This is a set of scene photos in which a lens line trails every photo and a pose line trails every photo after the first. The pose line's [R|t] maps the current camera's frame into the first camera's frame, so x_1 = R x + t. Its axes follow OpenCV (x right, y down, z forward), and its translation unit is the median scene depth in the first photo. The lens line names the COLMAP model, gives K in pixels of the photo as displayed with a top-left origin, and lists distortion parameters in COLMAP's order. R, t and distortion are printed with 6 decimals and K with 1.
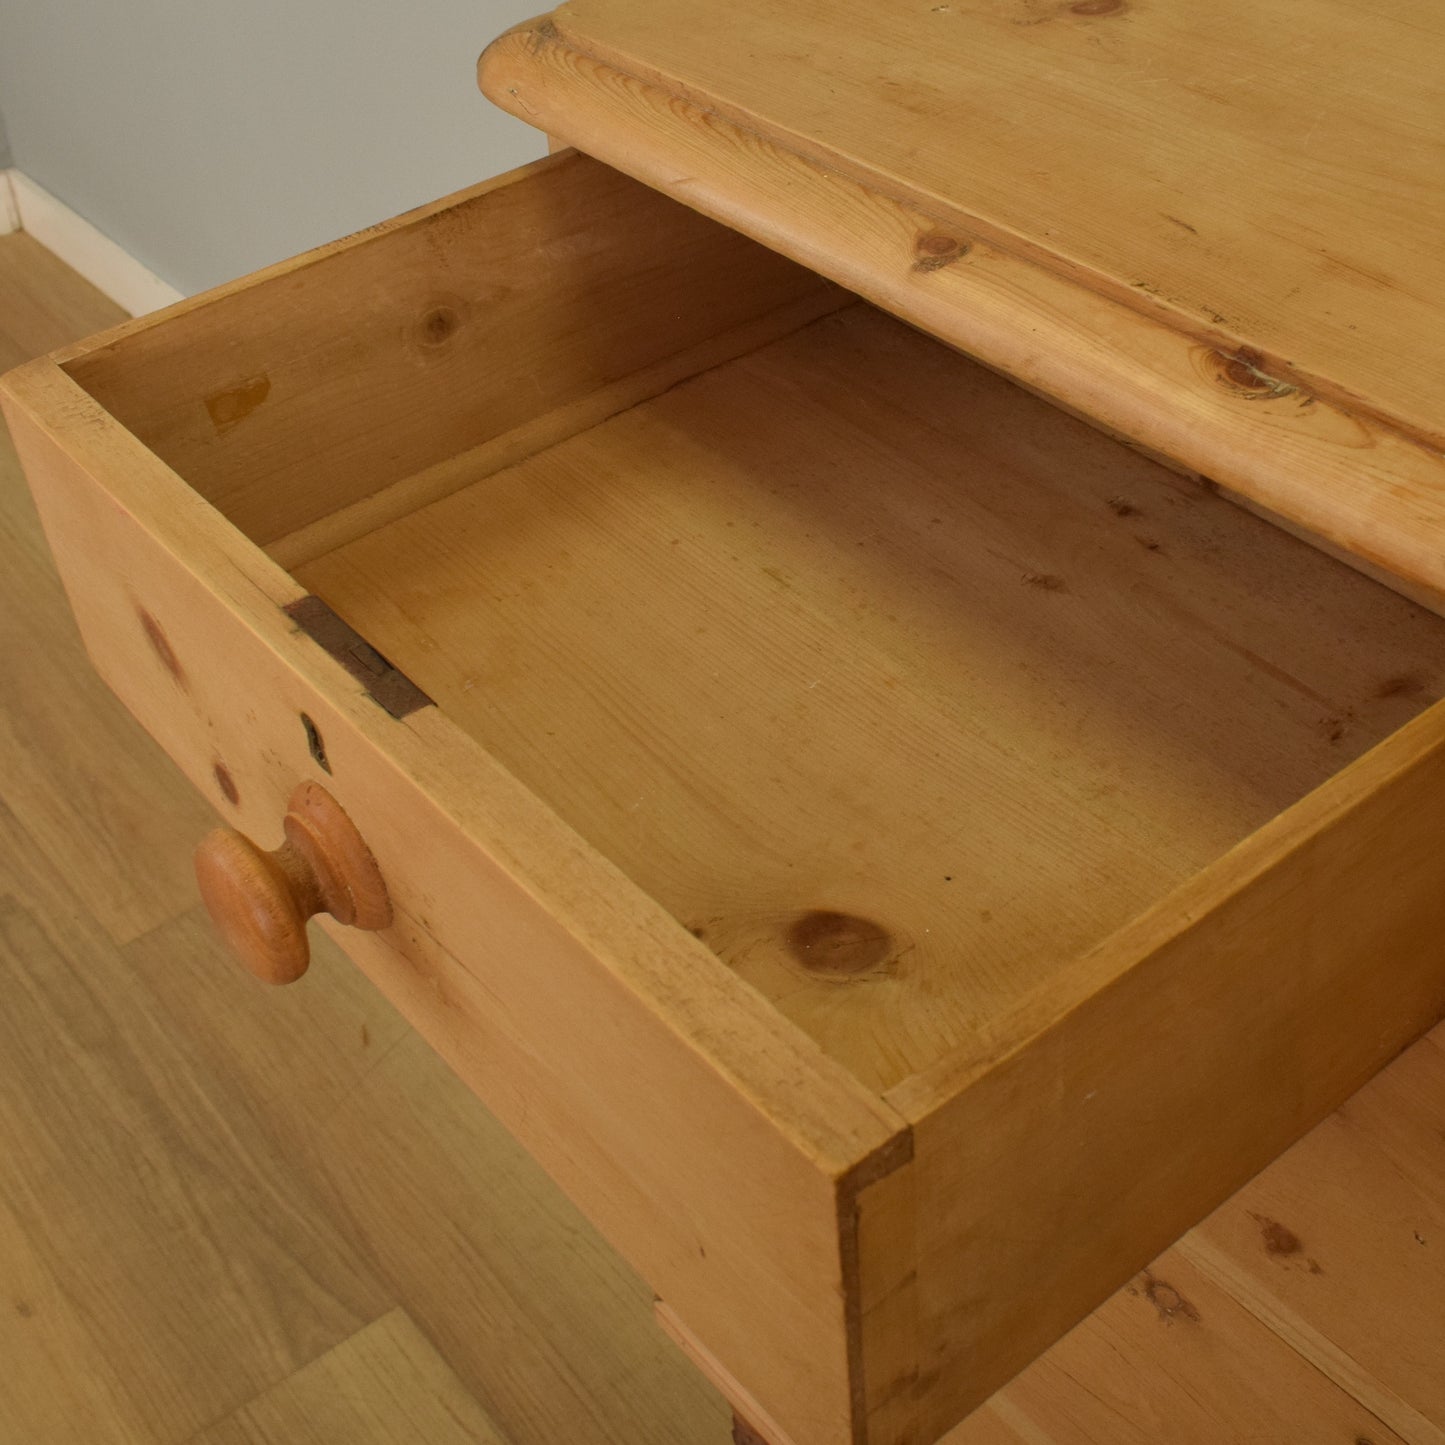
lens RADIAL K [[2020.2, 0, 784.5], [0, 2020.2, 625.9], [0, 0, 1]] dist [-0.100717, 0.018545]
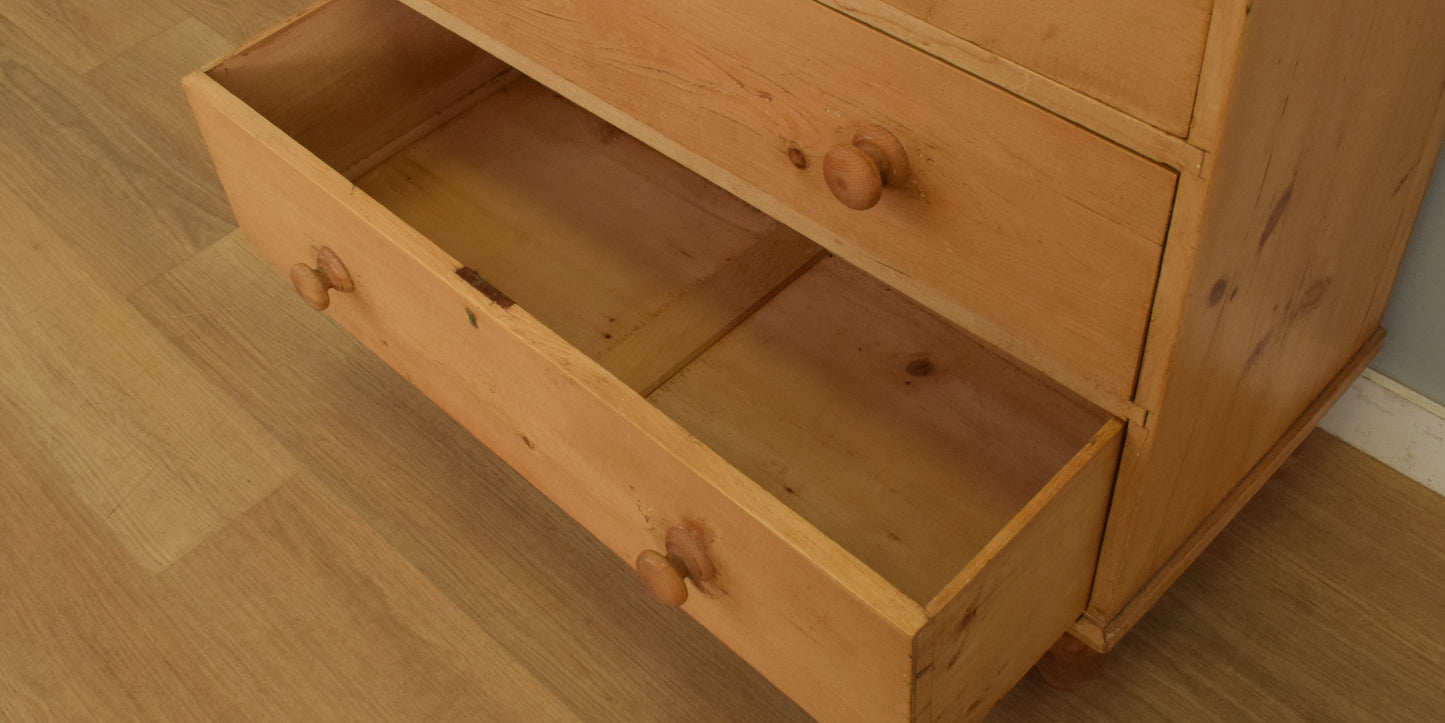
lens RADIAL K [[1486.2, 0, 686.2], [0, 1486.2, 354.9], [0, 0, 1]] dist [-0.097898, 0.005395]
pose [[0.995067, -0.097387, 0.018930, 0.129795], [0.093236, 0.983179, 0.157056, 0.284656], [-0.033907, -0.154516, 0.987408, -0.257294]]
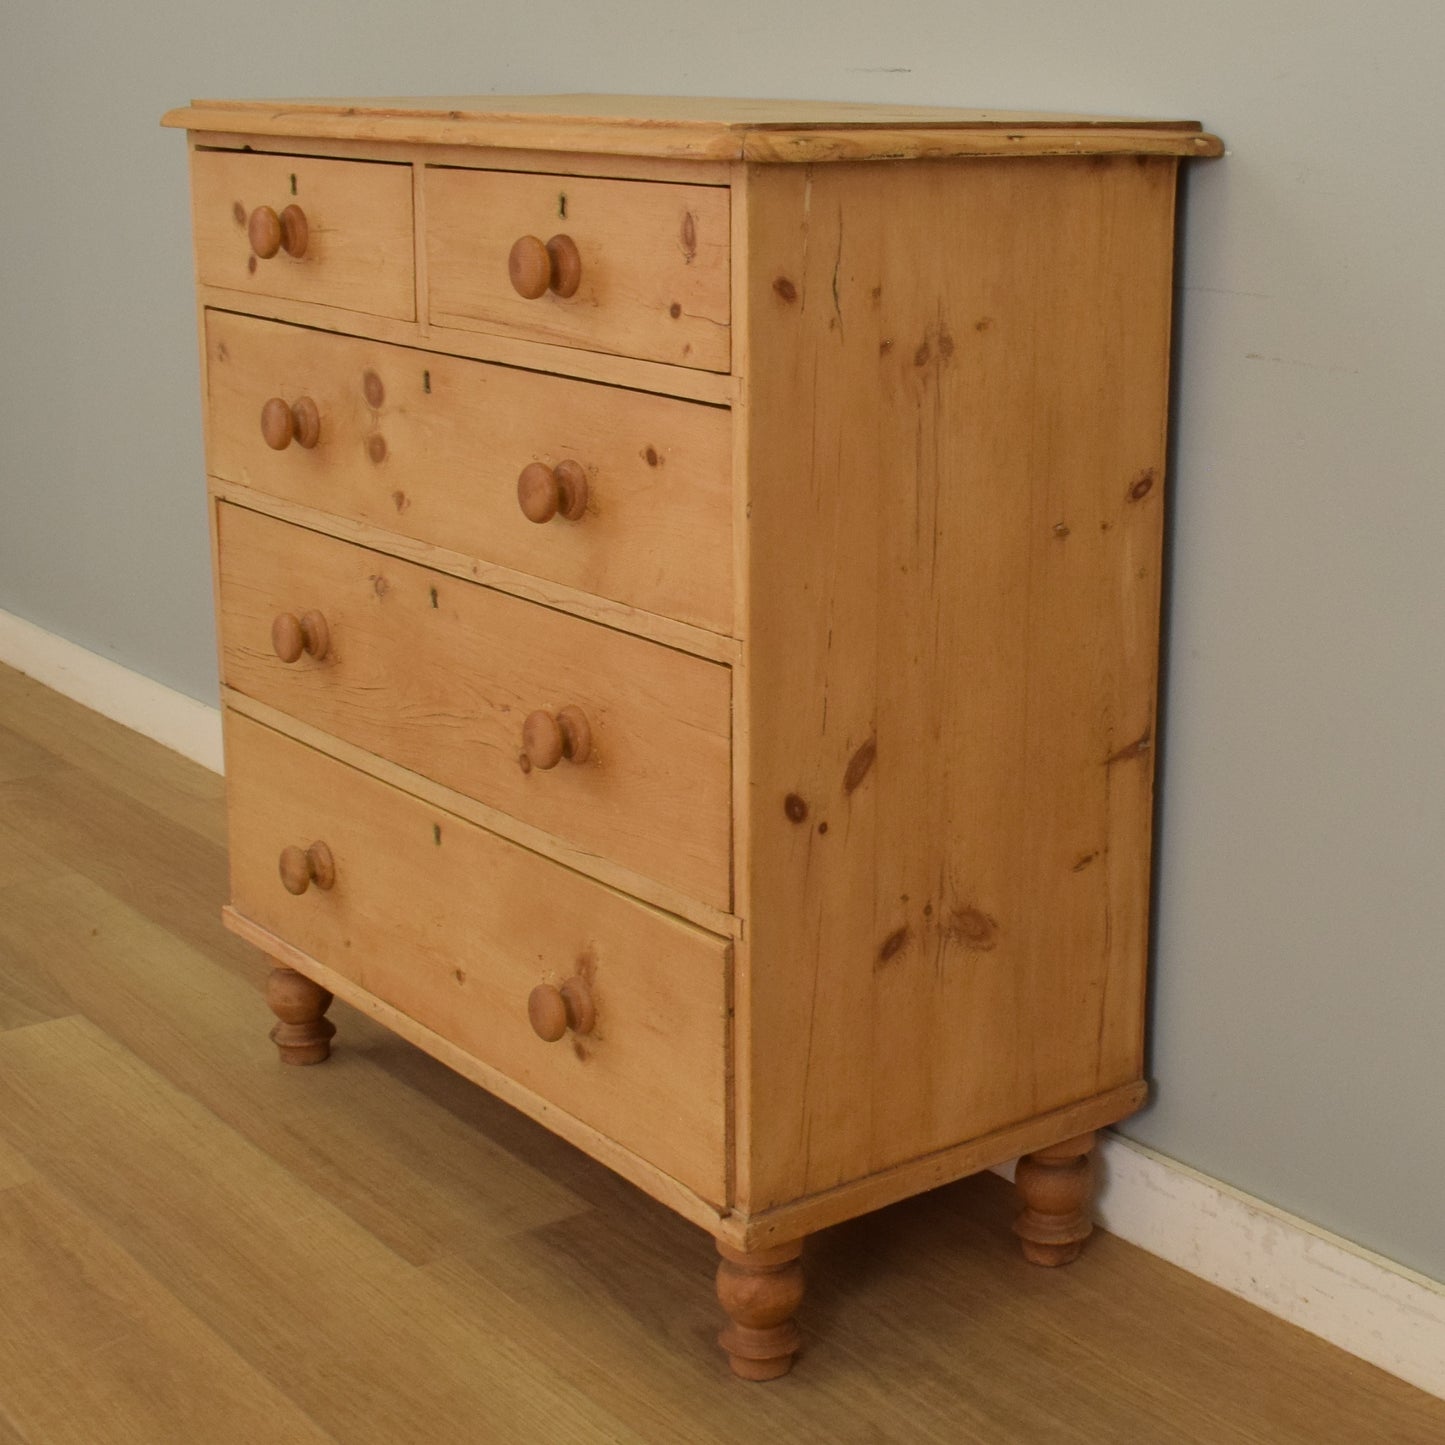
lens RADIAL K [[2454.2, 0, 987.5], [0, 2454.2, 723.5], [0, 0, 1]] dist [-0.085011, -0.014116]
pose [[0.998476, 0.037842, 0.040173, 0.405681], [-0.020110, 0.927325, -0.373715, 0.788581], [-0.051396, 0.372338, 0.926673, -0.814981]]
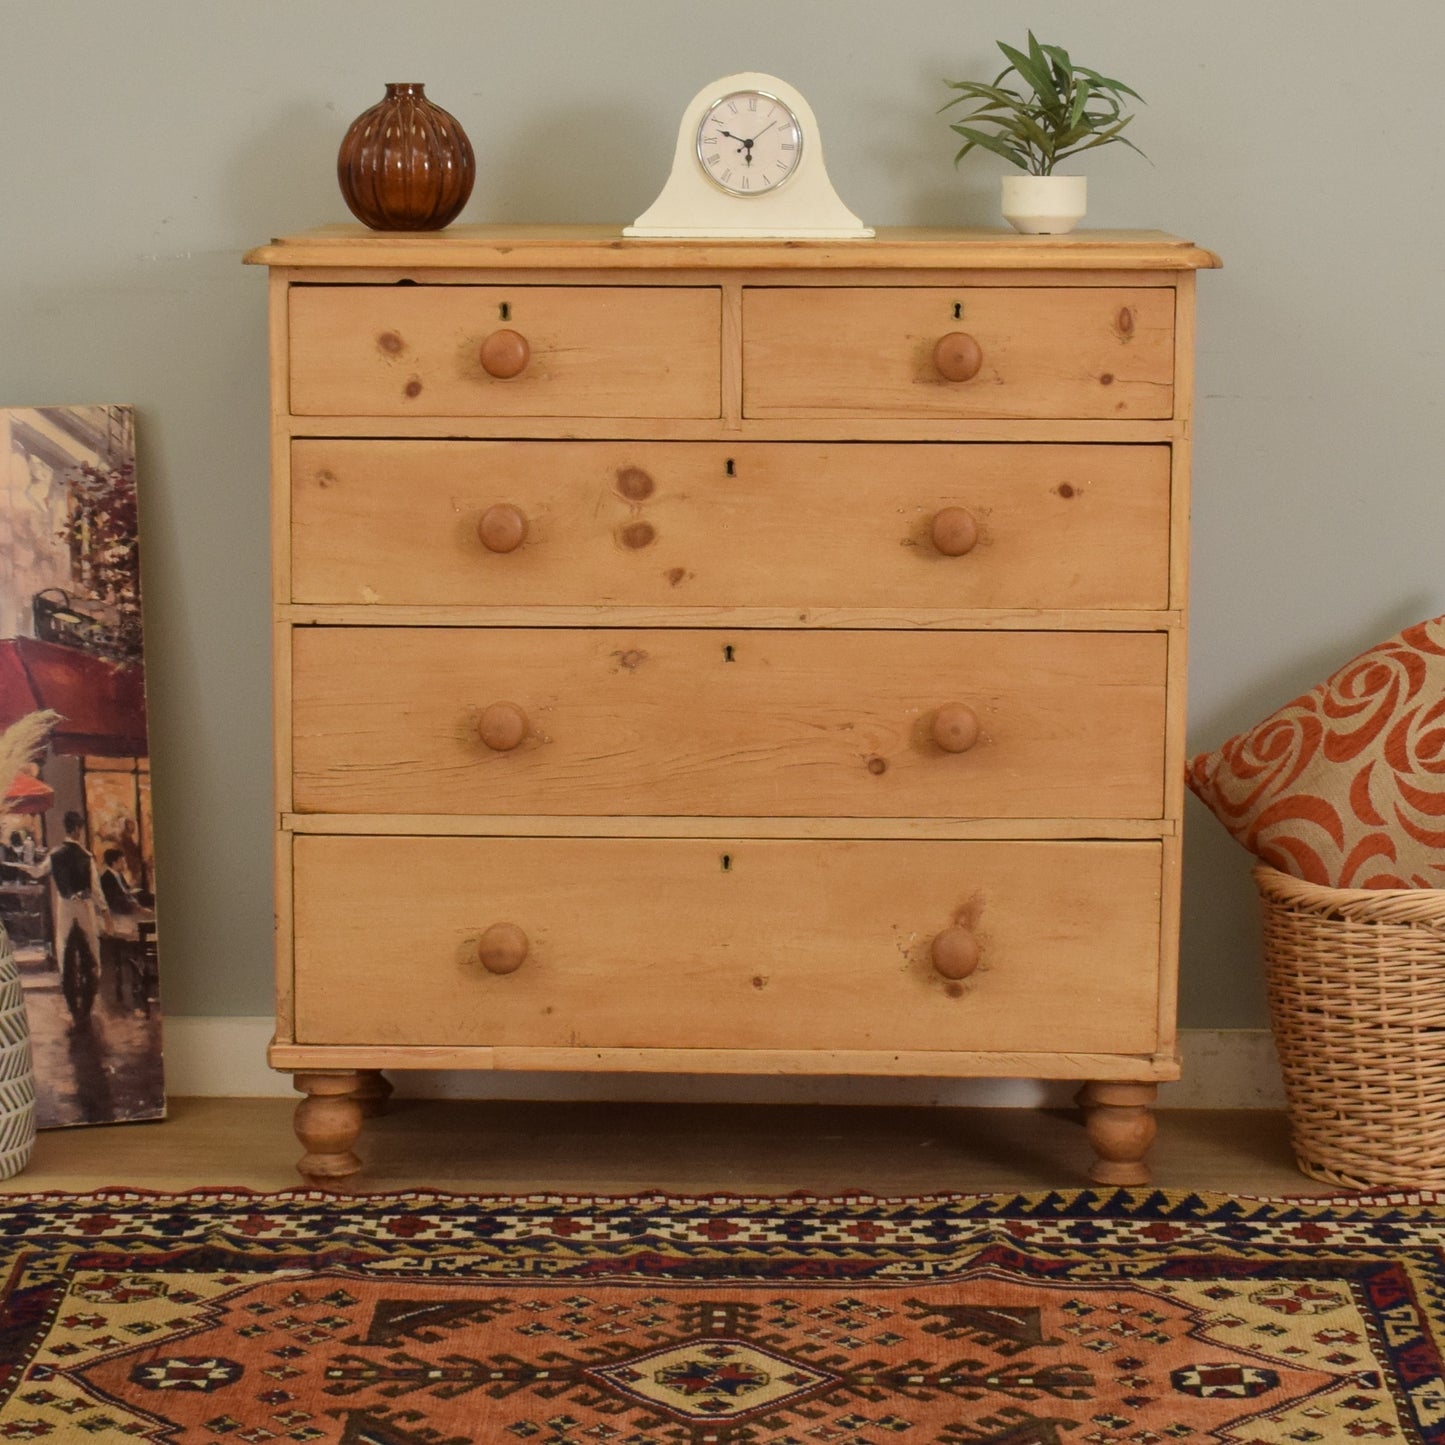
lens RADIAL K [[3949.9, 0, 722.8], [0, 3949.9, 779.3], [0, 0, 1]] dist [-0.034519, -0.150101]
pose [[0.660683, -0.095369, 0.744582, -1.843839], [0.434631, 0.857324, -0.275847, 1.004539], [-0.612041, 0.505865, 0.607870, -1.088758]]
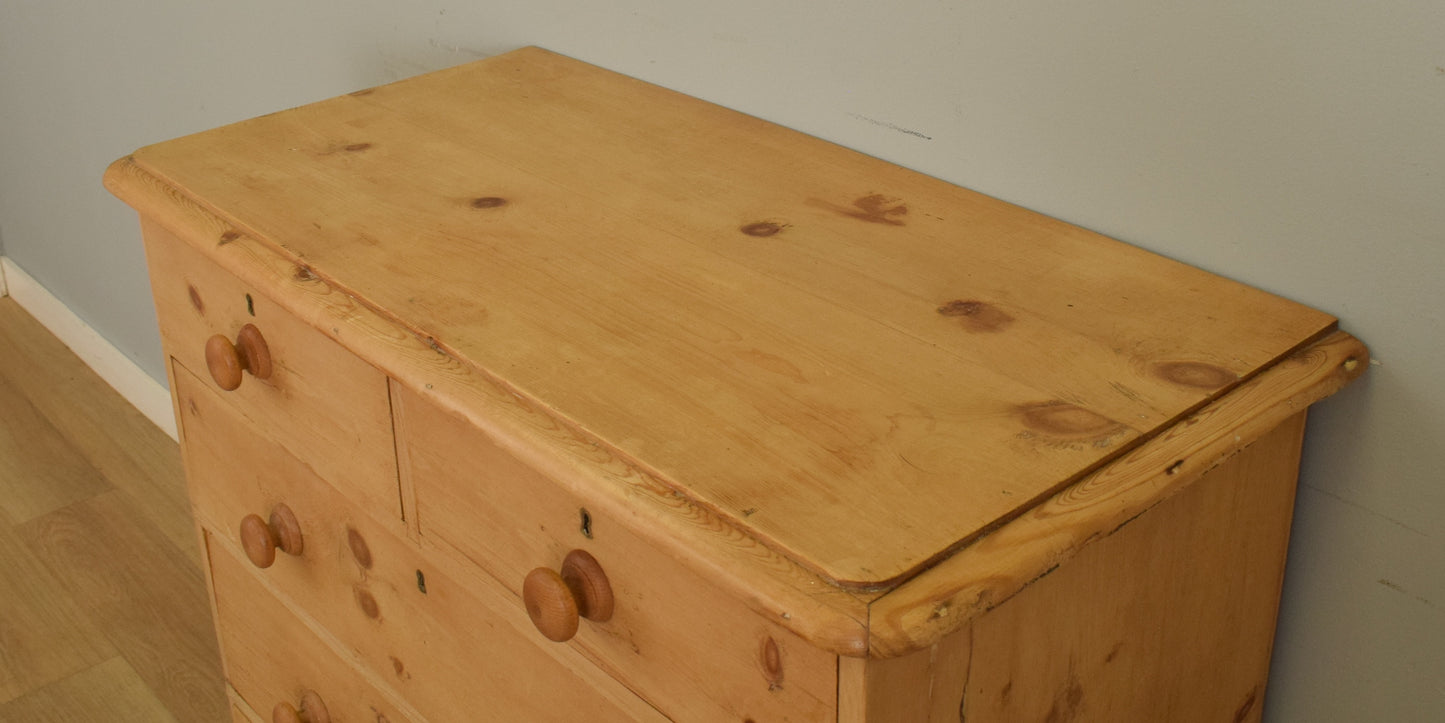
lens RADIAL K [[1629.2, 0, 722.9], [0, 1629.2, 251.6], [0, 0, 1]] dist [-0.097401, 0.003459]
pose [[0.999716, -0.006267, 0.022987, 0.271554], [0.011636, 0.970316, -0.241562, 0.139961], [-0.020790, 0.241760, 0.970113, -0.423152]]
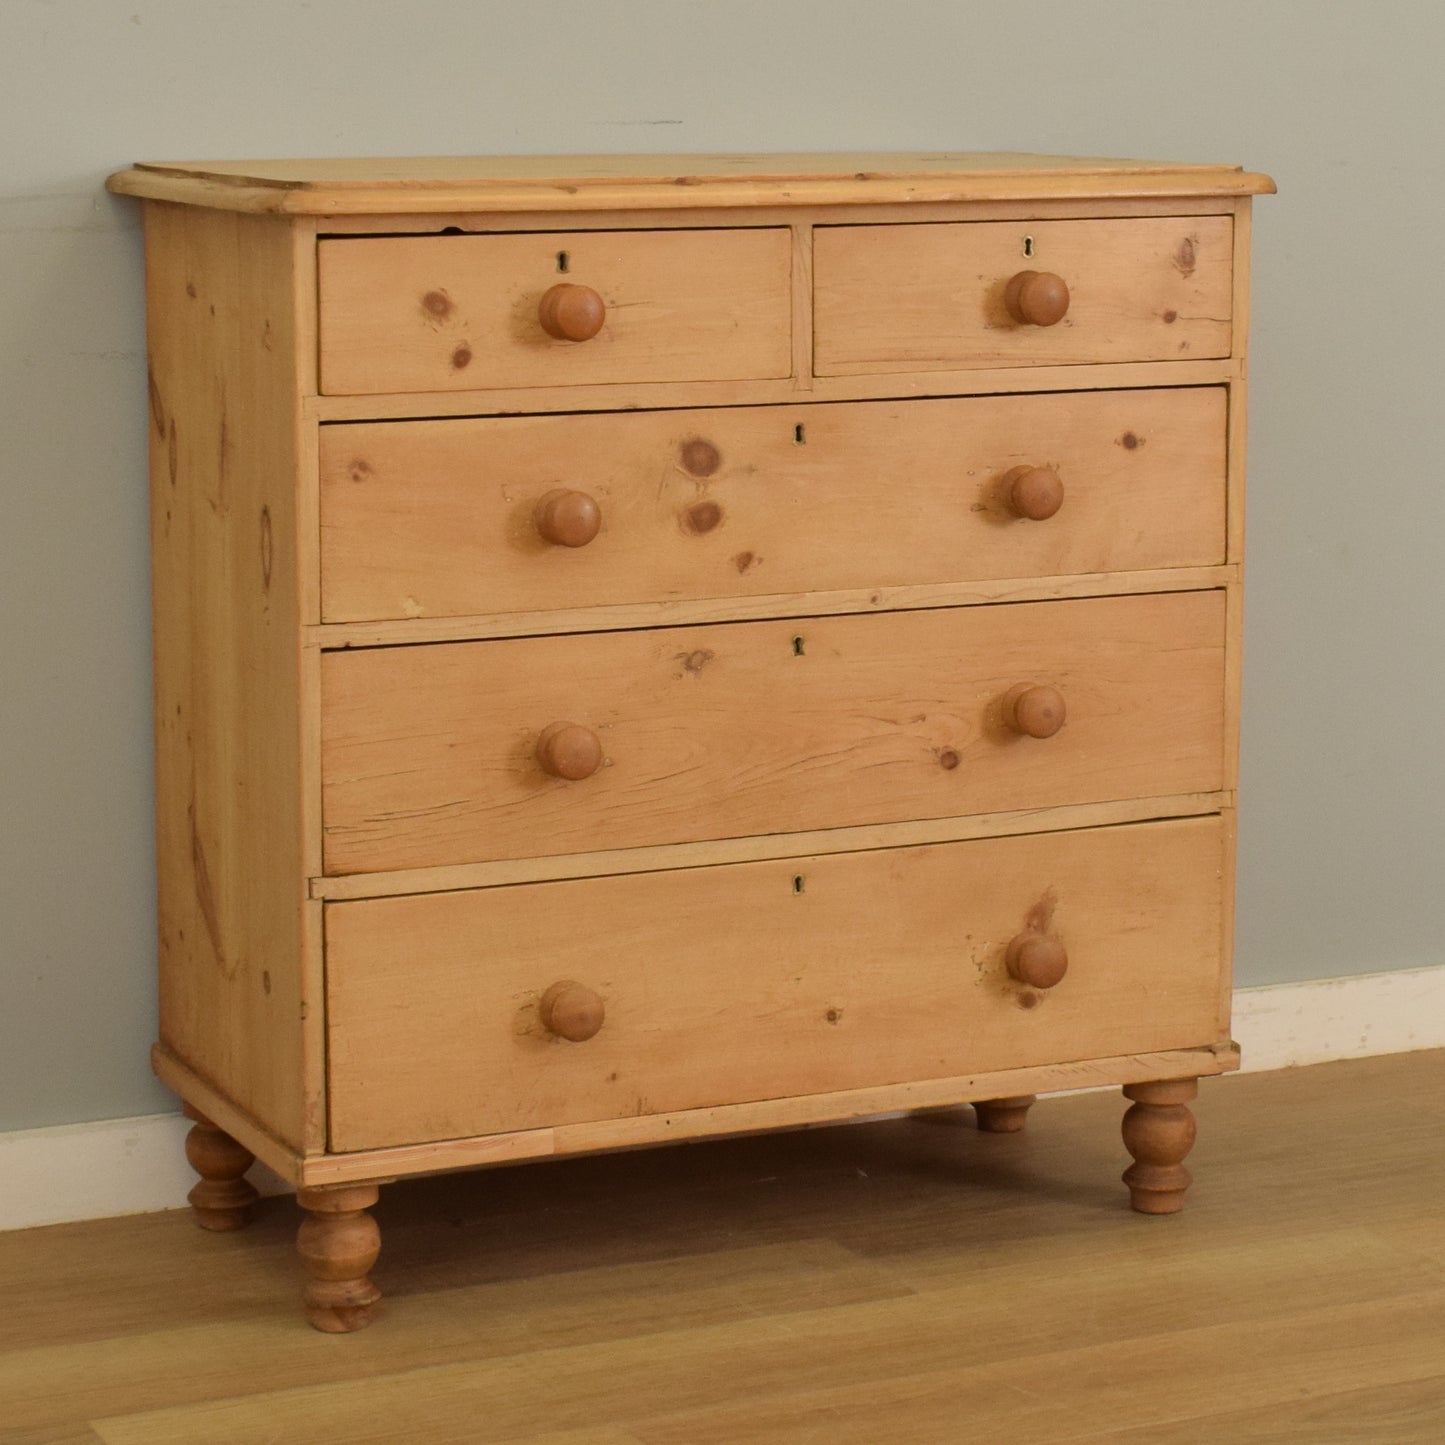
lens RADIAL K [[3990.4, 0, 770.3], [0, 3990.4, 721.8], [0, 0, 1]] dist [-0.039670, -0.185038]
pose [[0.244552, -0.139642, 0.959528, -2.113747], [0.577548, 0.815860, -0.028464, 0.295788], [-0.778866, 0.561135, 0.280170, -0.139854]]
